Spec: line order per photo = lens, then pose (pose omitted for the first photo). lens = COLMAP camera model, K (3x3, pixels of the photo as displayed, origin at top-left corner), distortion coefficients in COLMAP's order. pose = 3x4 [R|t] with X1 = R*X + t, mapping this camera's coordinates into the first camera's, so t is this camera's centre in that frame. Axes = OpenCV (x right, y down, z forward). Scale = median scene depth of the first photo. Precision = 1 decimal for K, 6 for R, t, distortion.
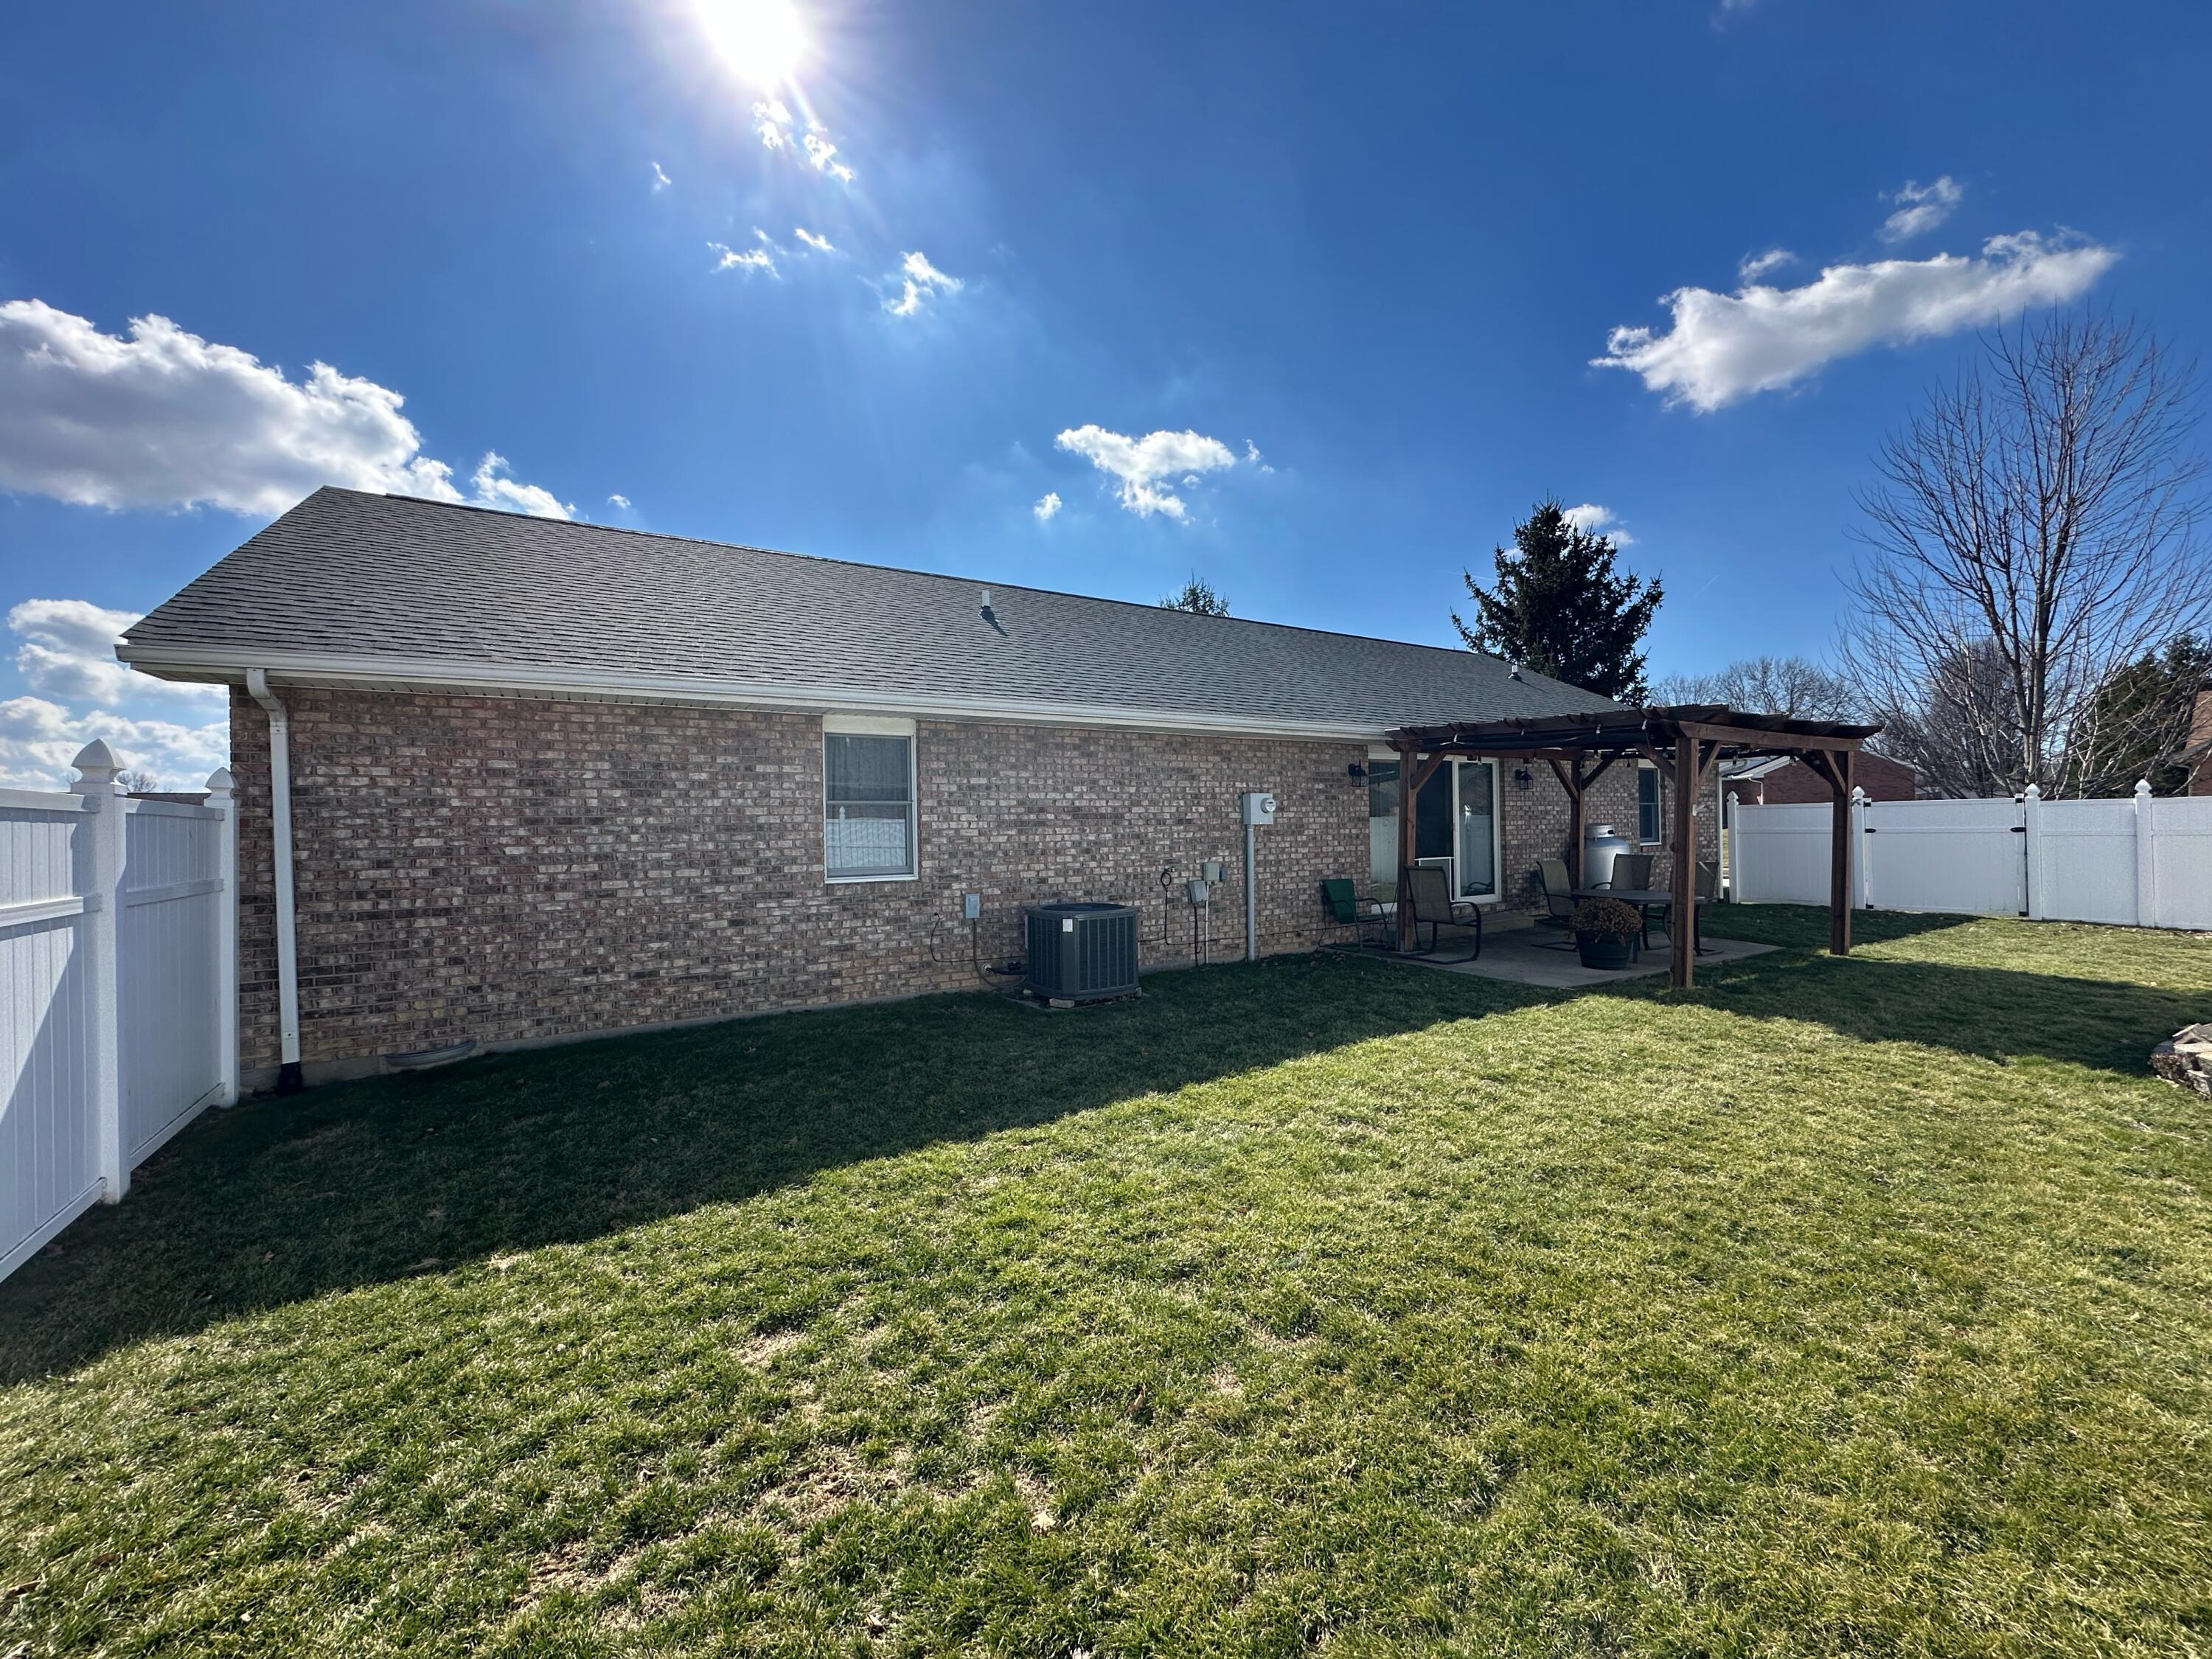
lens RADIAL K [[887.7, 0, 1106.0], [0, 887.7, 829.5], [0, 0, 1]] dist [0.077603, 0.000021]
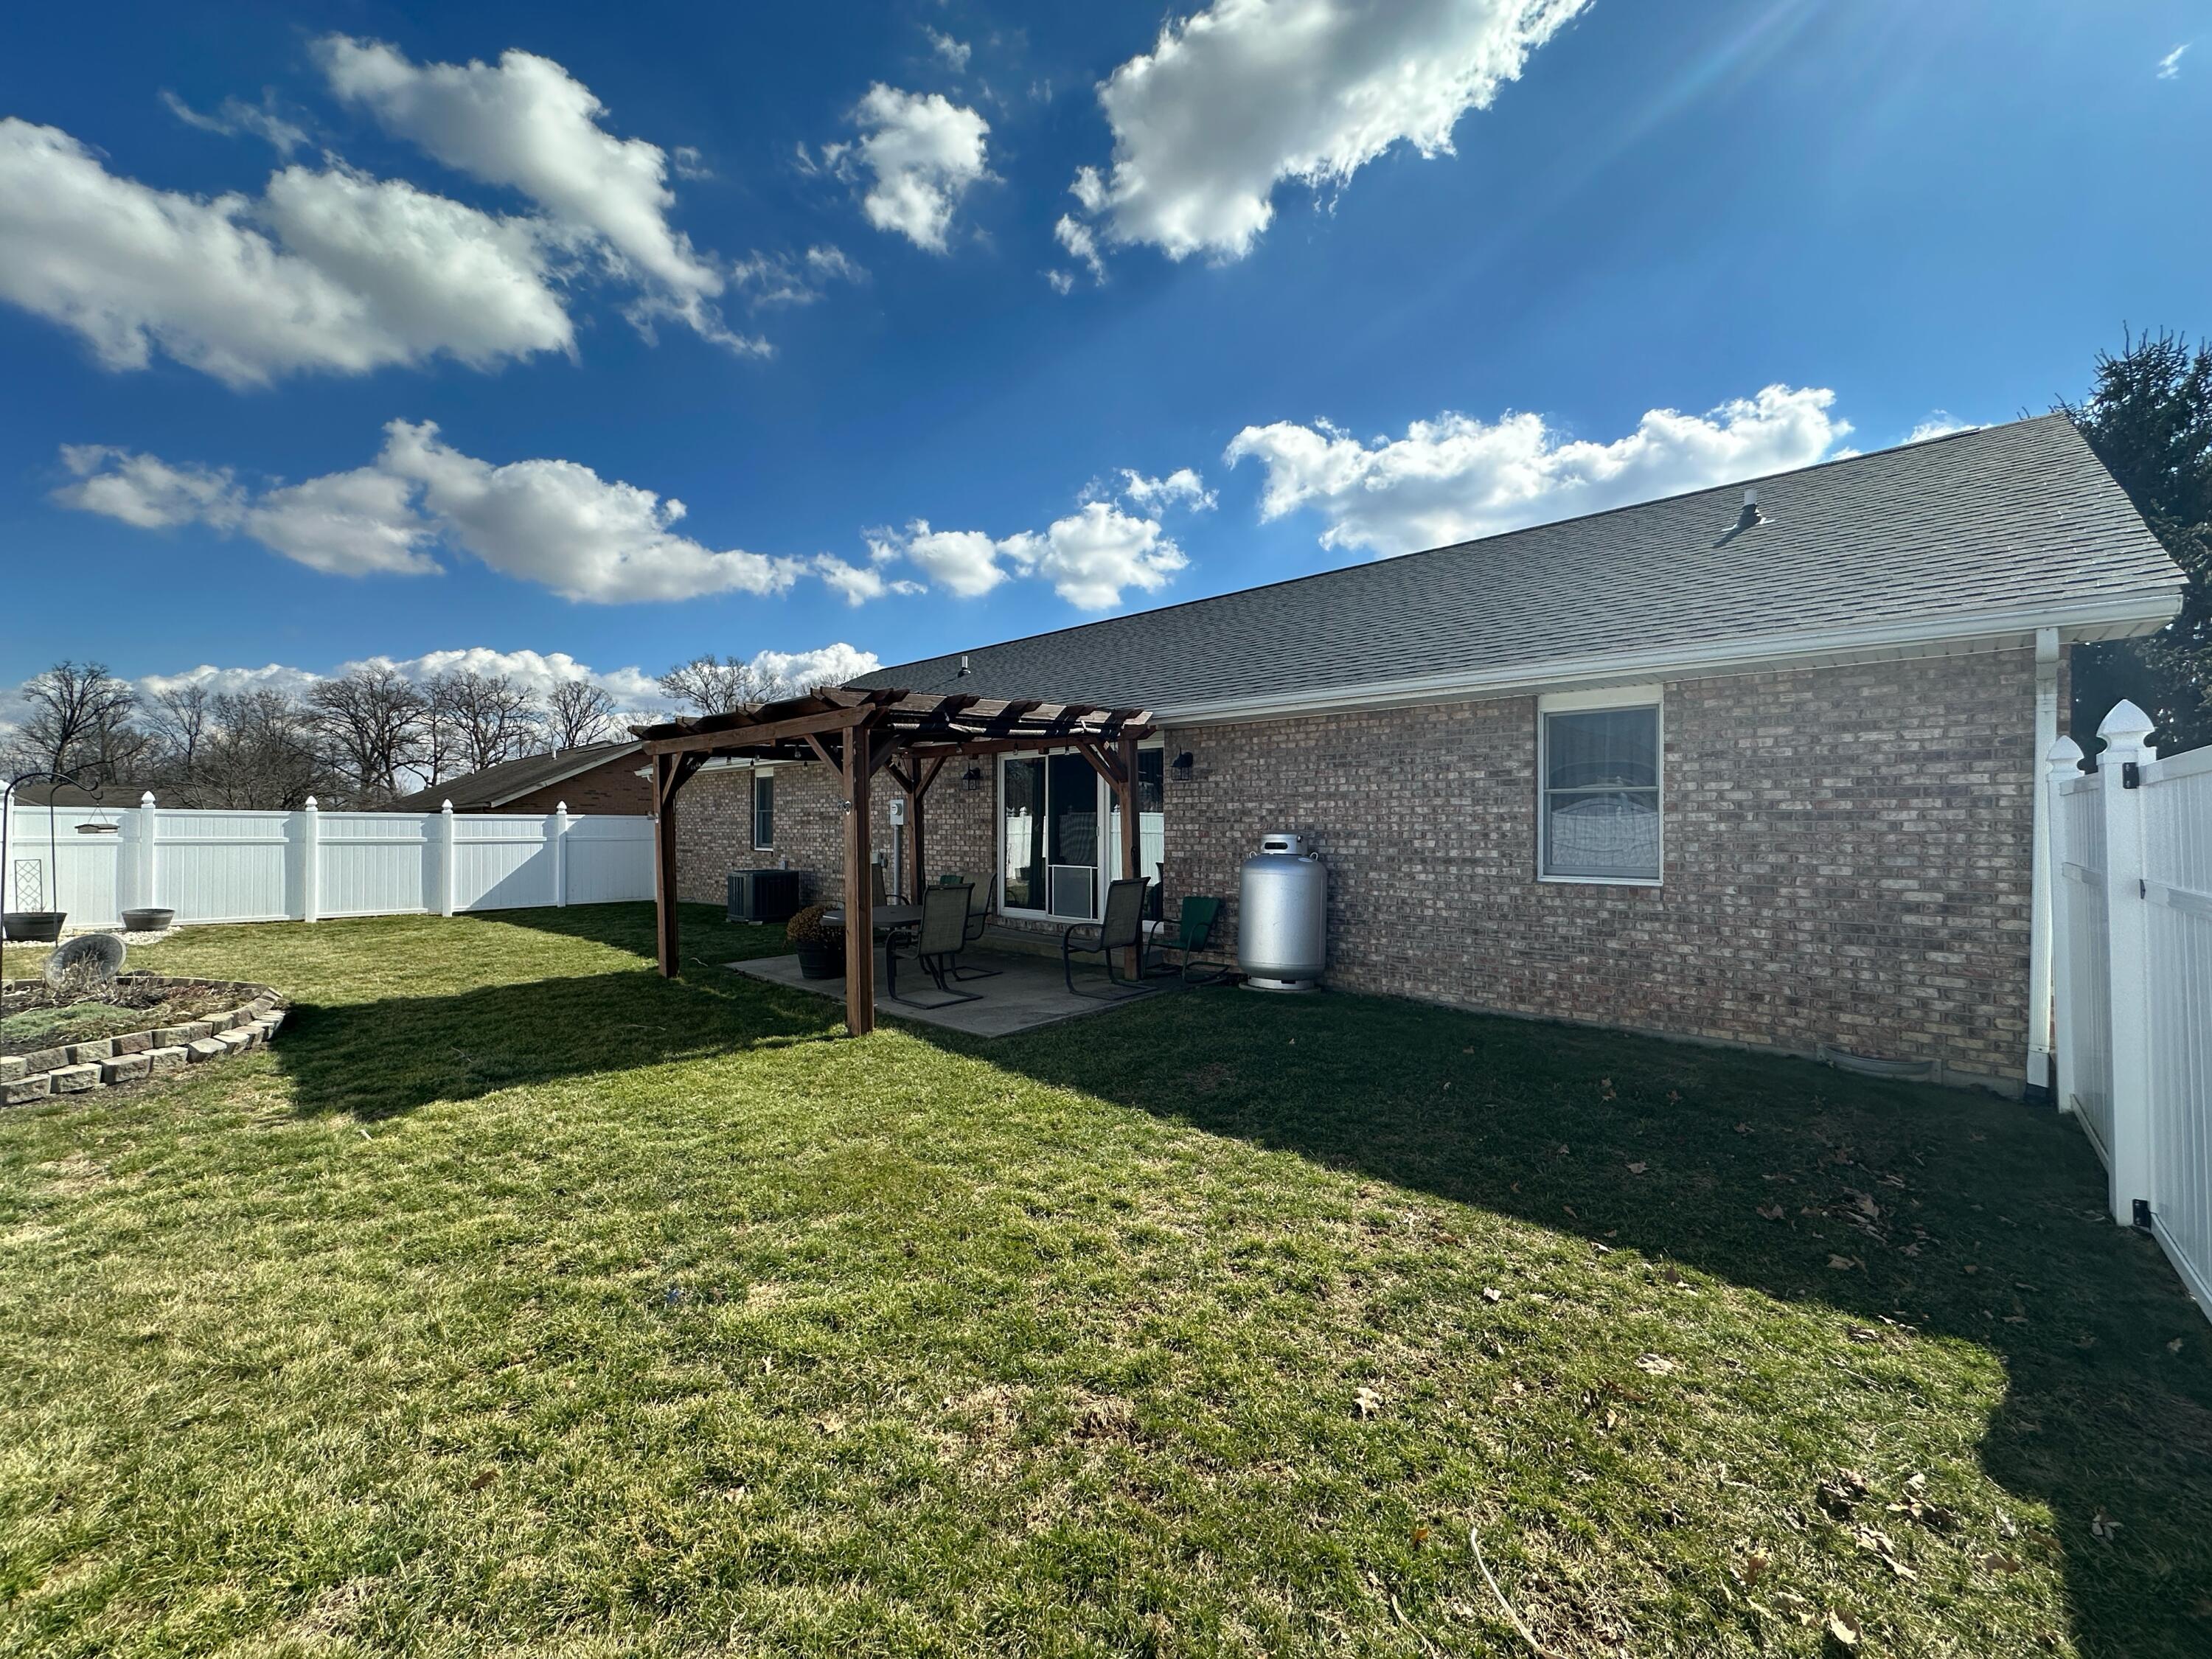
lens RADIAL K [[887.7, 0, 1106.0], [0, 887.7, 829.5], [0, 0, 1]] dist [0.077603, 0.000021]
pose [[0.211519, 0.018986, -0.977189, 0.515995], [0.001914, 0.999801, 0.019840, -0.008388], [0.977372, -0.006067, 0.211441, 0.361898]]
